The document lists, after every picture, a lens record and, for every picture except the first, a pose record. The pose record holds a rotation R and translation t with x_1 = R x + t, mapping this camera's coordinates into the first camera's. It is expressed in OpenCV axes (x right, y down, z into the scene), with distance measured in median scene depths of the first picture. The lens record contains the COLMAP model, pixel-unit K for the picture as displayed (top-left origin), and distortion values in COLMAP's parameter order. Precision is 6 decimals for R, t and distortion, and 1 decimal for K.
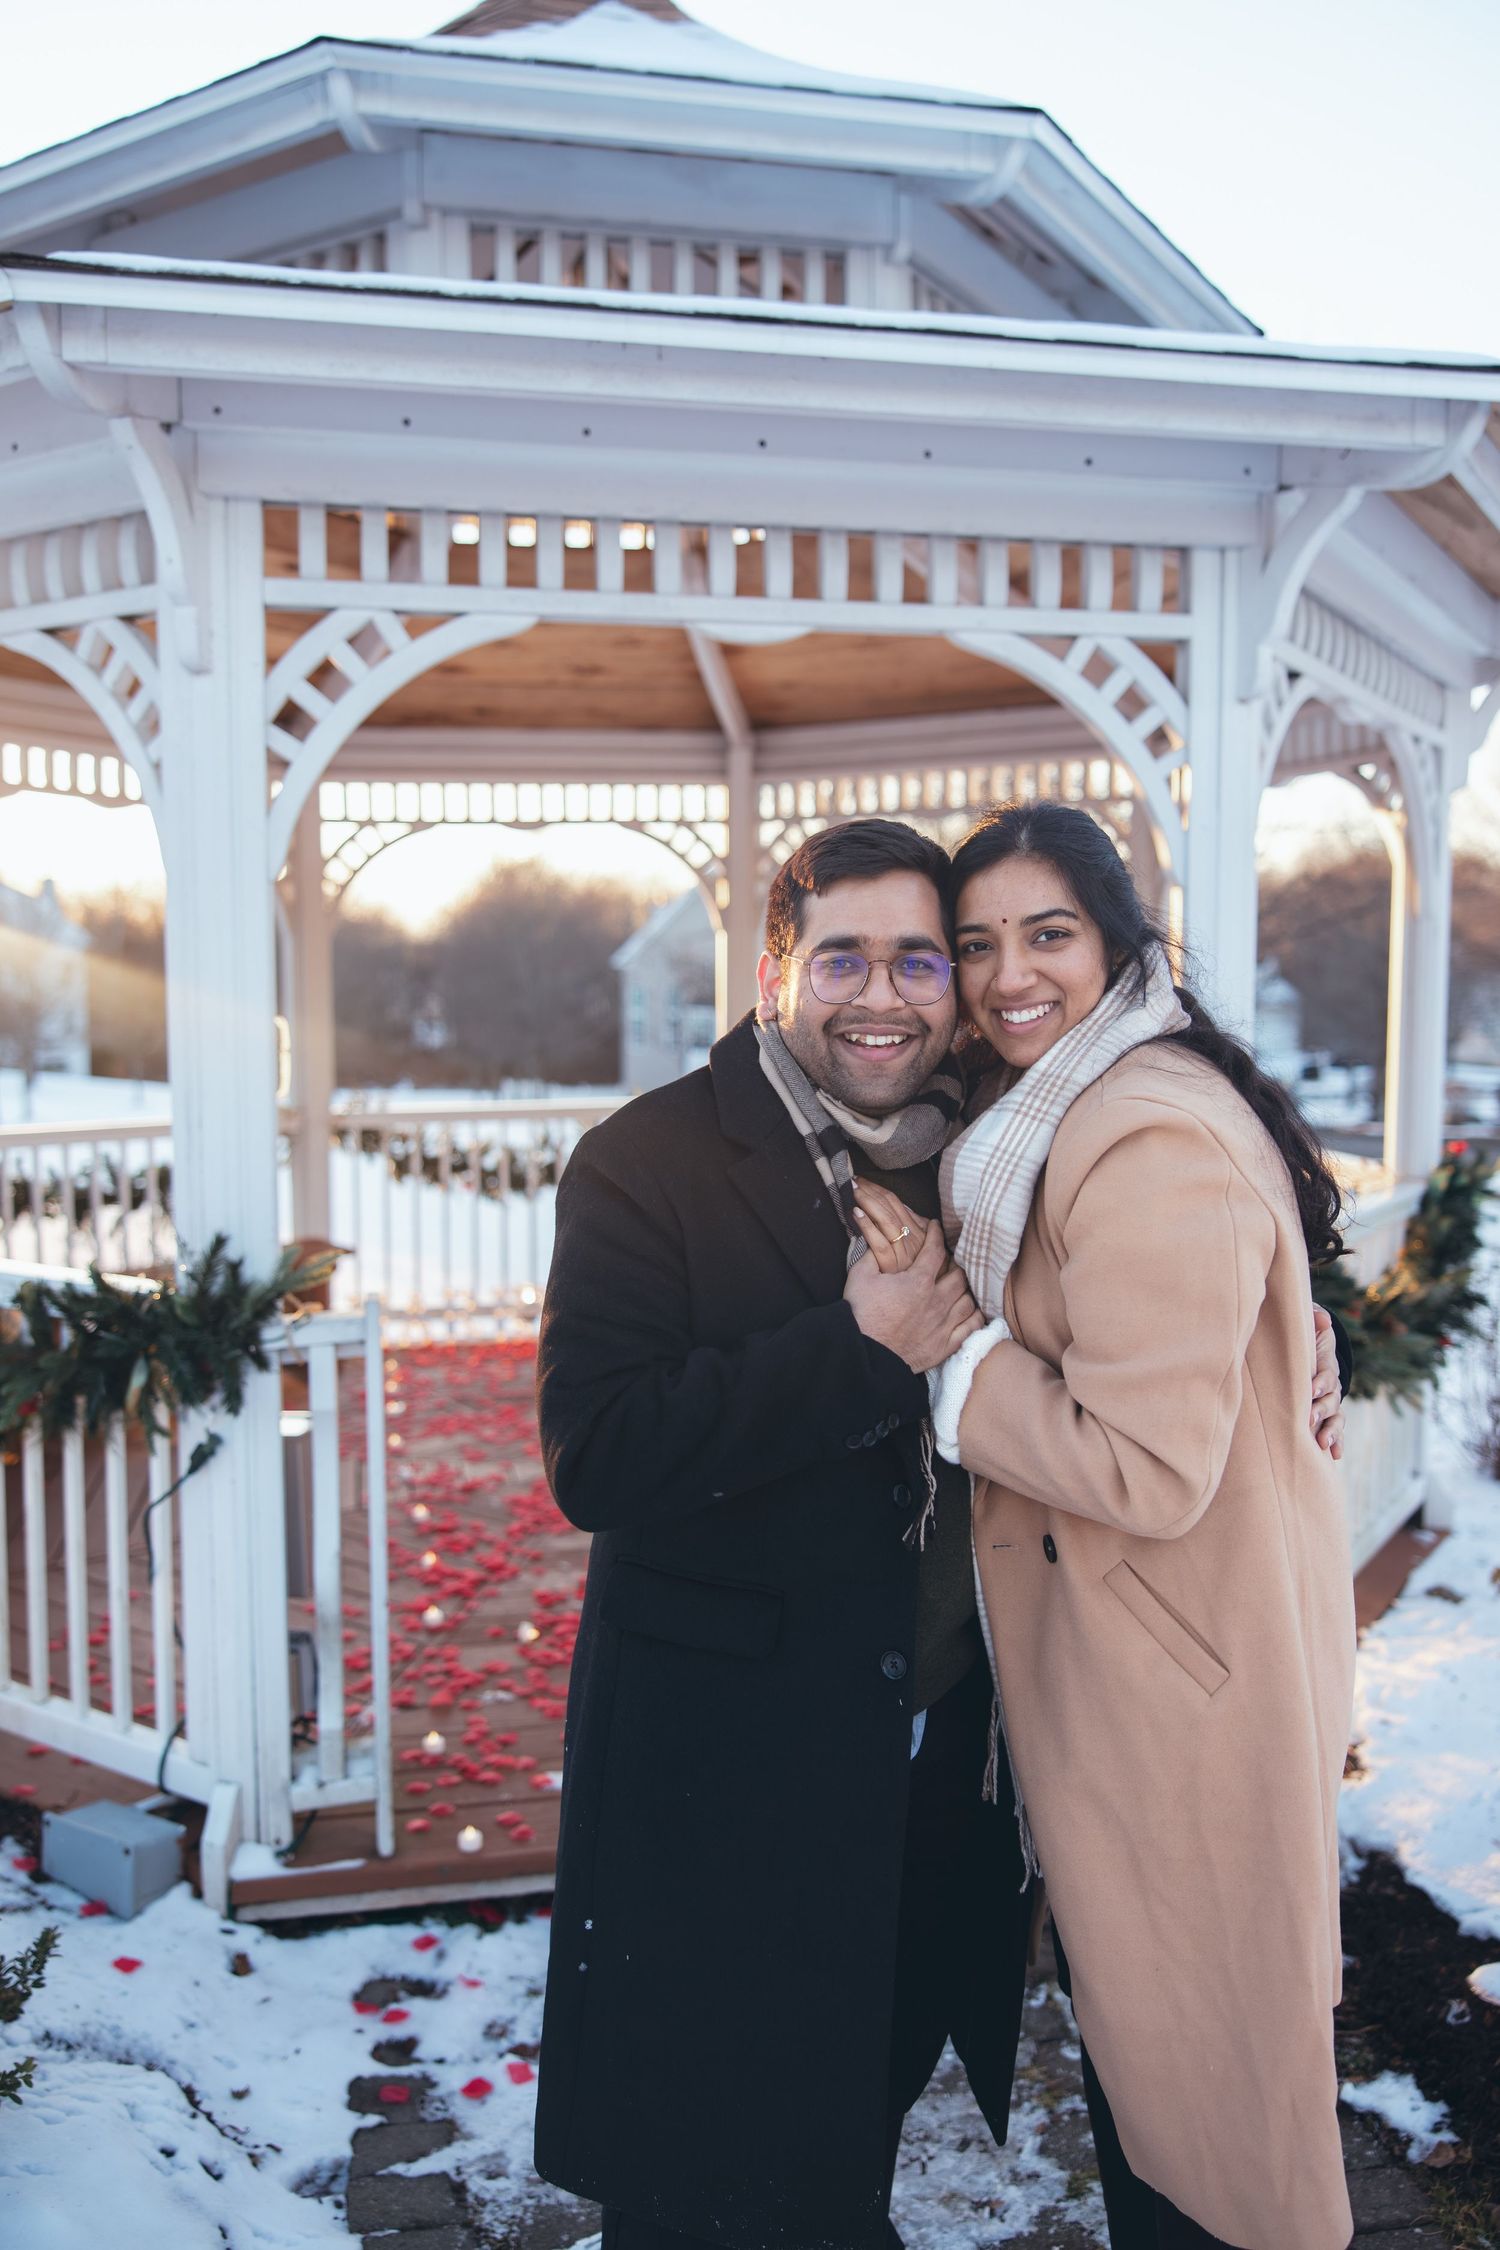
lens RADIAL K [[1805.4, 0, 745.4], [0, 1805.4, 1126.6], [0, 0, 1]] dist [-0.008000, 0.003642]
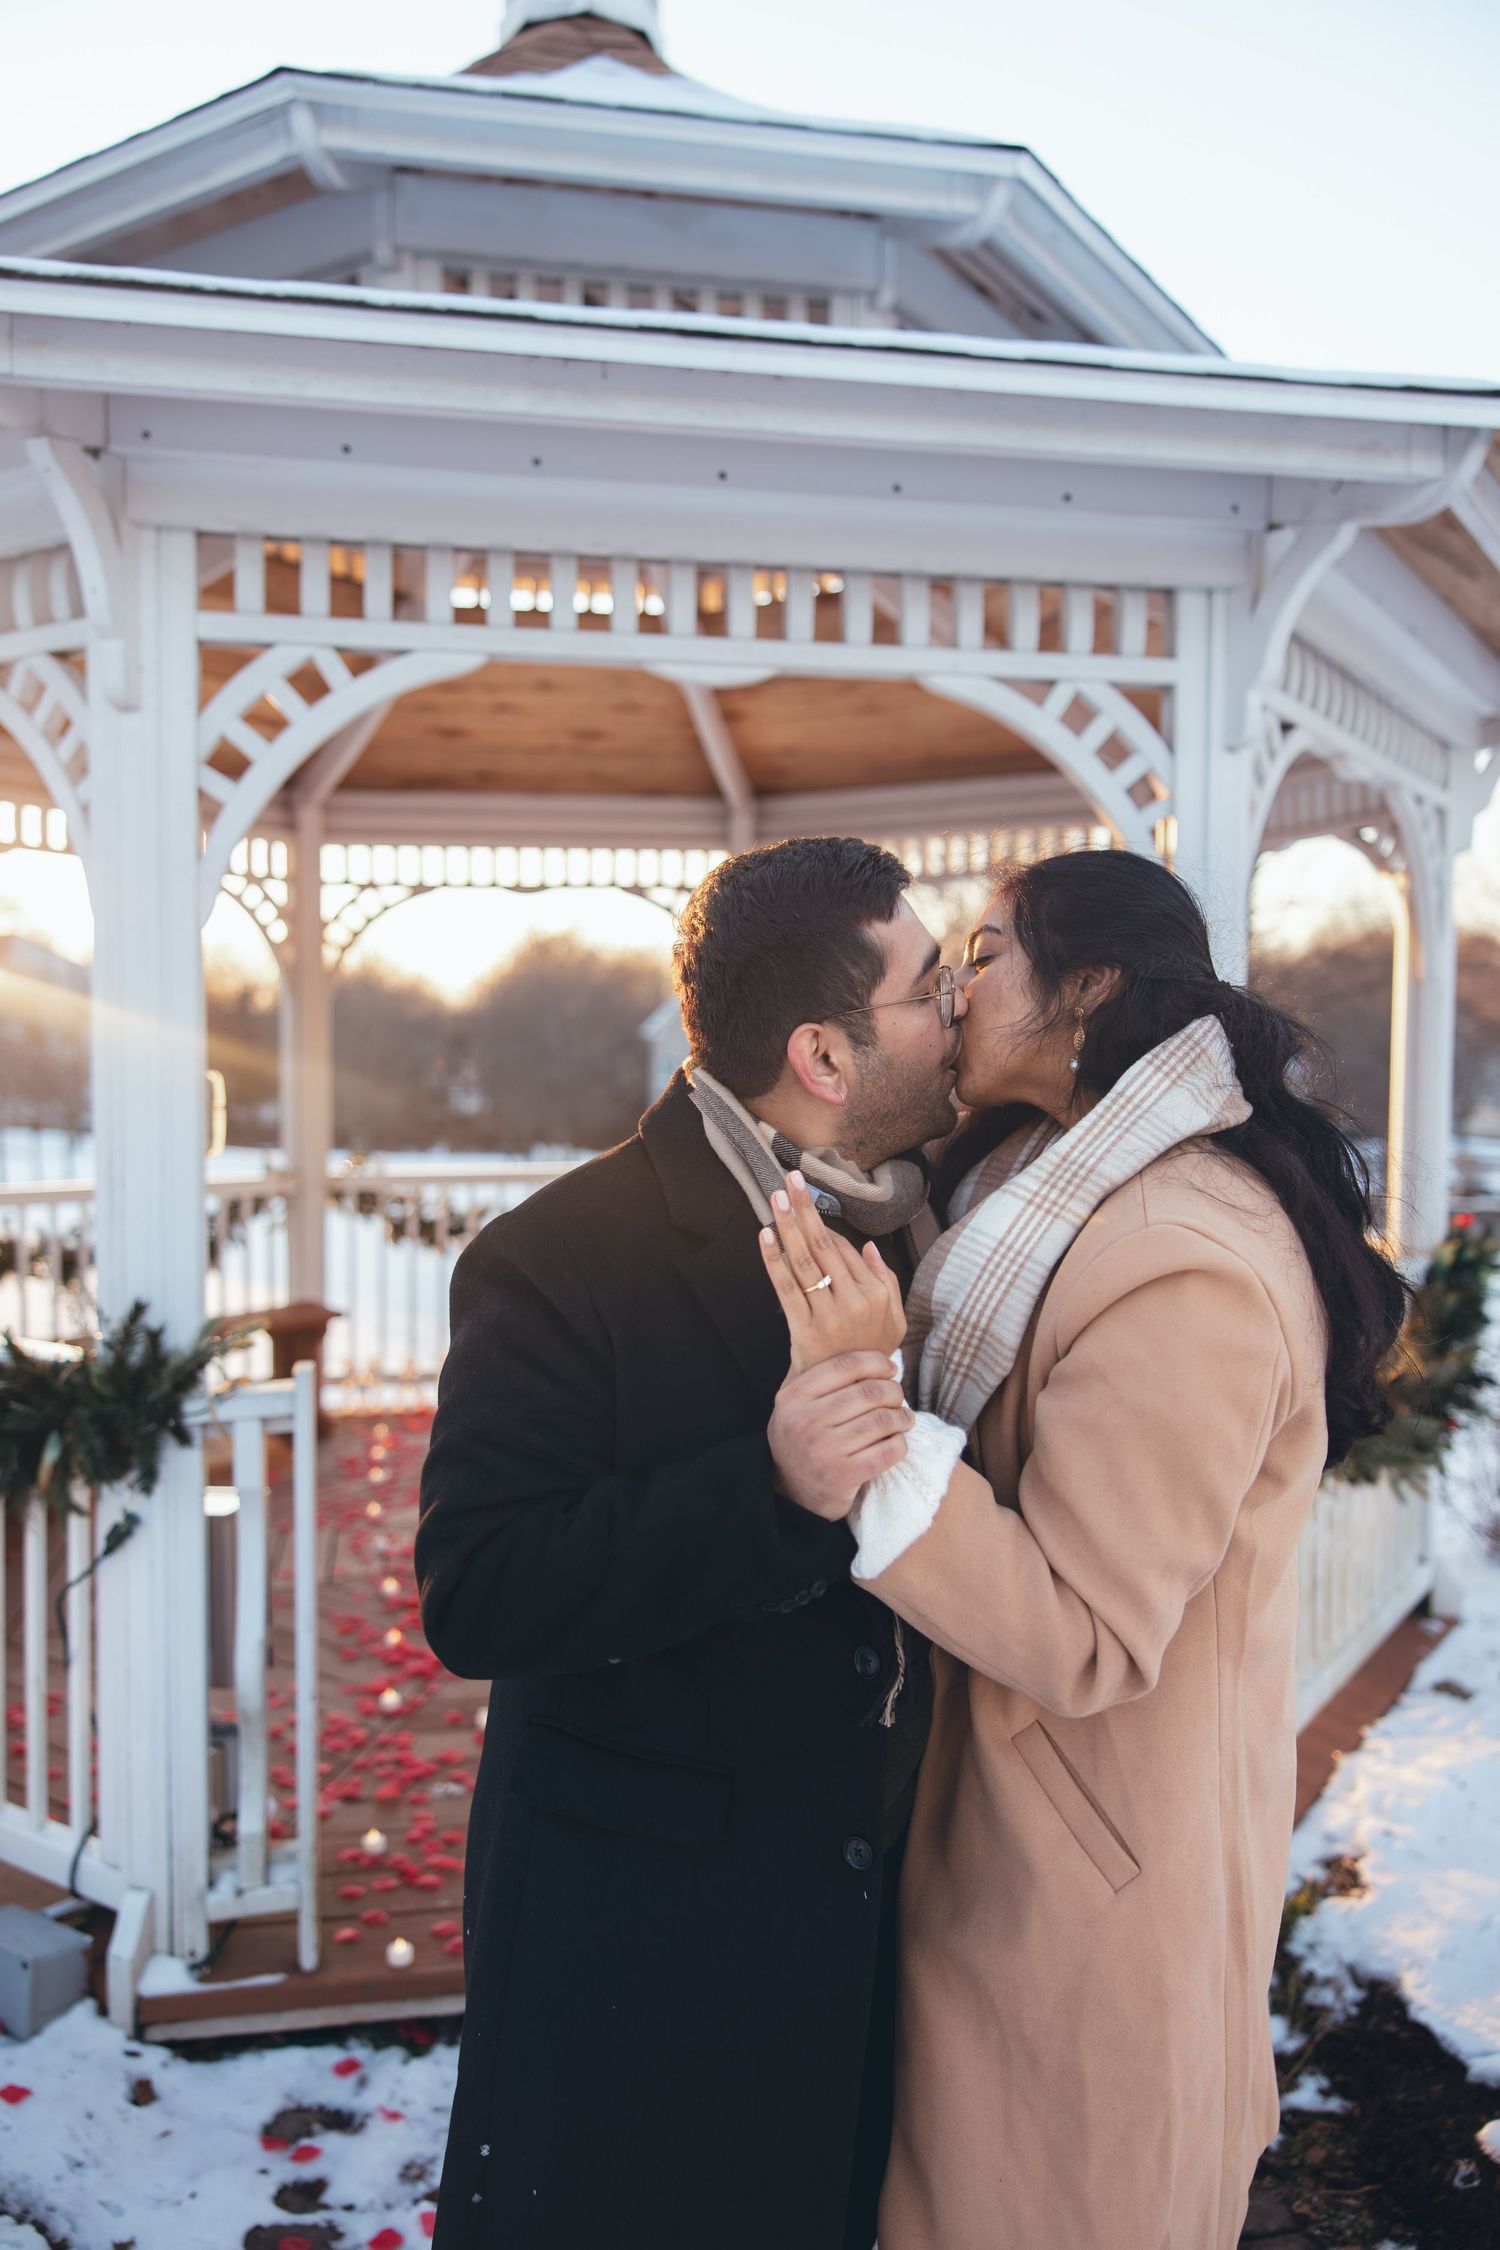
lens RADIAL K [[1753.1, 0, 744.7], [0, 1753.1, 1132.0], [0, 0, 1]] dist [0.007013, -0.004722]
pose [[0.999837, 0.008314, -0.016052, 0.035400], [-0.008865, 0.999362, -0.034601, 0.000454], [0.015754, 0.034738, 0.999272, 0.076588]]
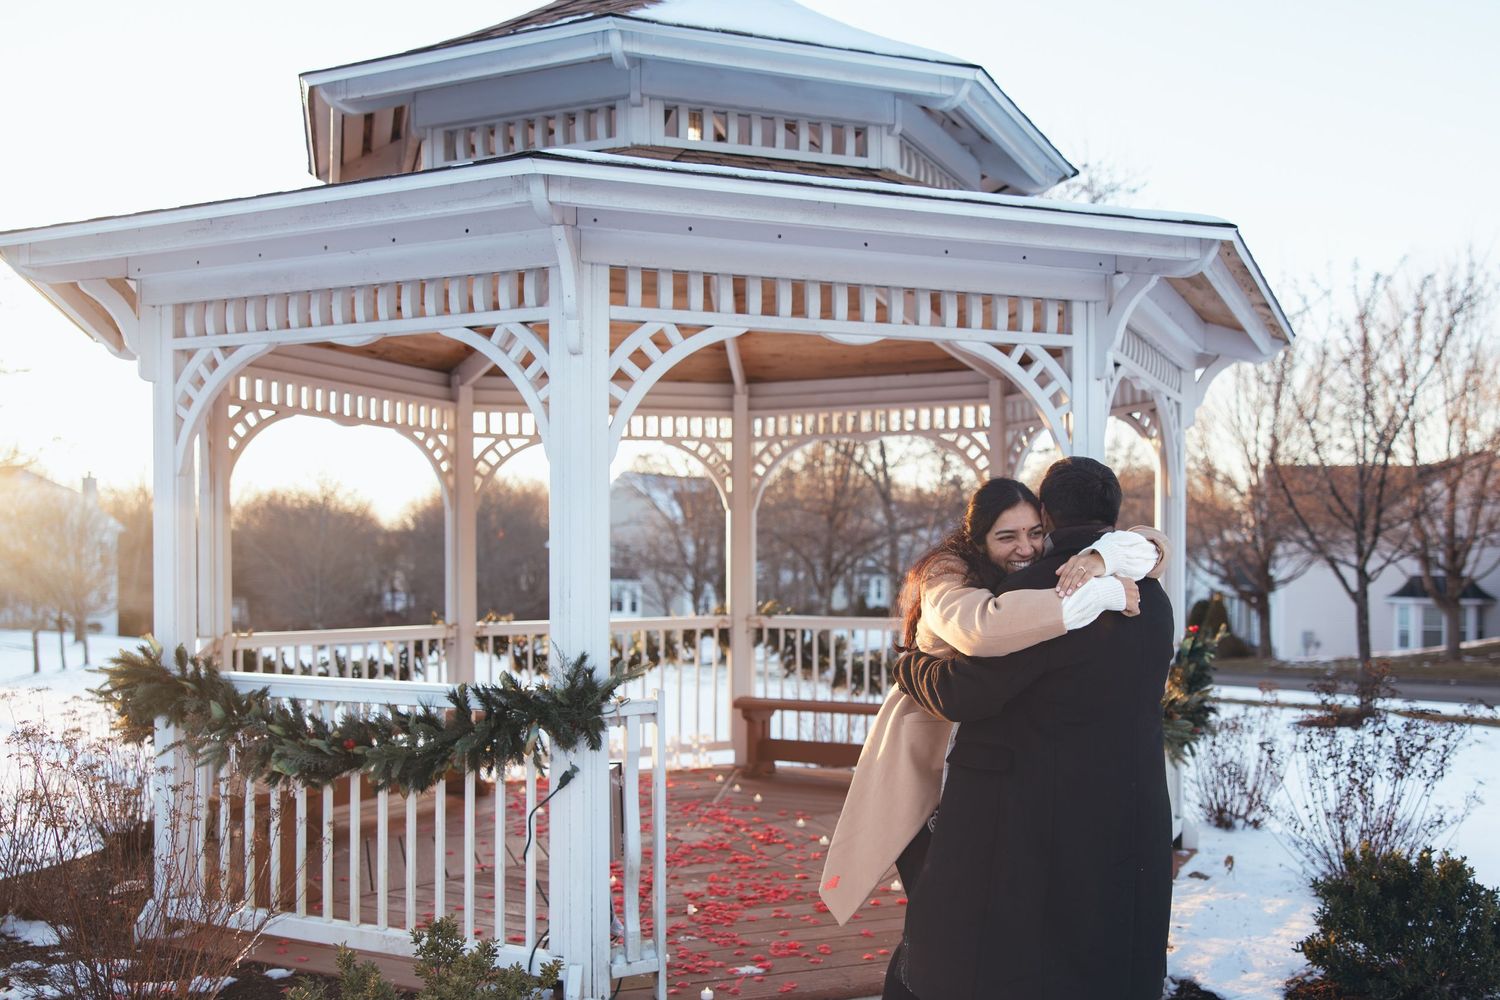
lens RADIAL K [[1340.1, 0, 843.0], [0, 1340.1, 568.1], [0, 0, 1]] dist [0.004030, 0.001503]
pose [[0.988109, -0.000429, 0.153758, -0.215539], [0.011963, 0.997179, -0.074096, 0.069068], [-0.153292, 0.075055, 0.985327, -0.358295]]
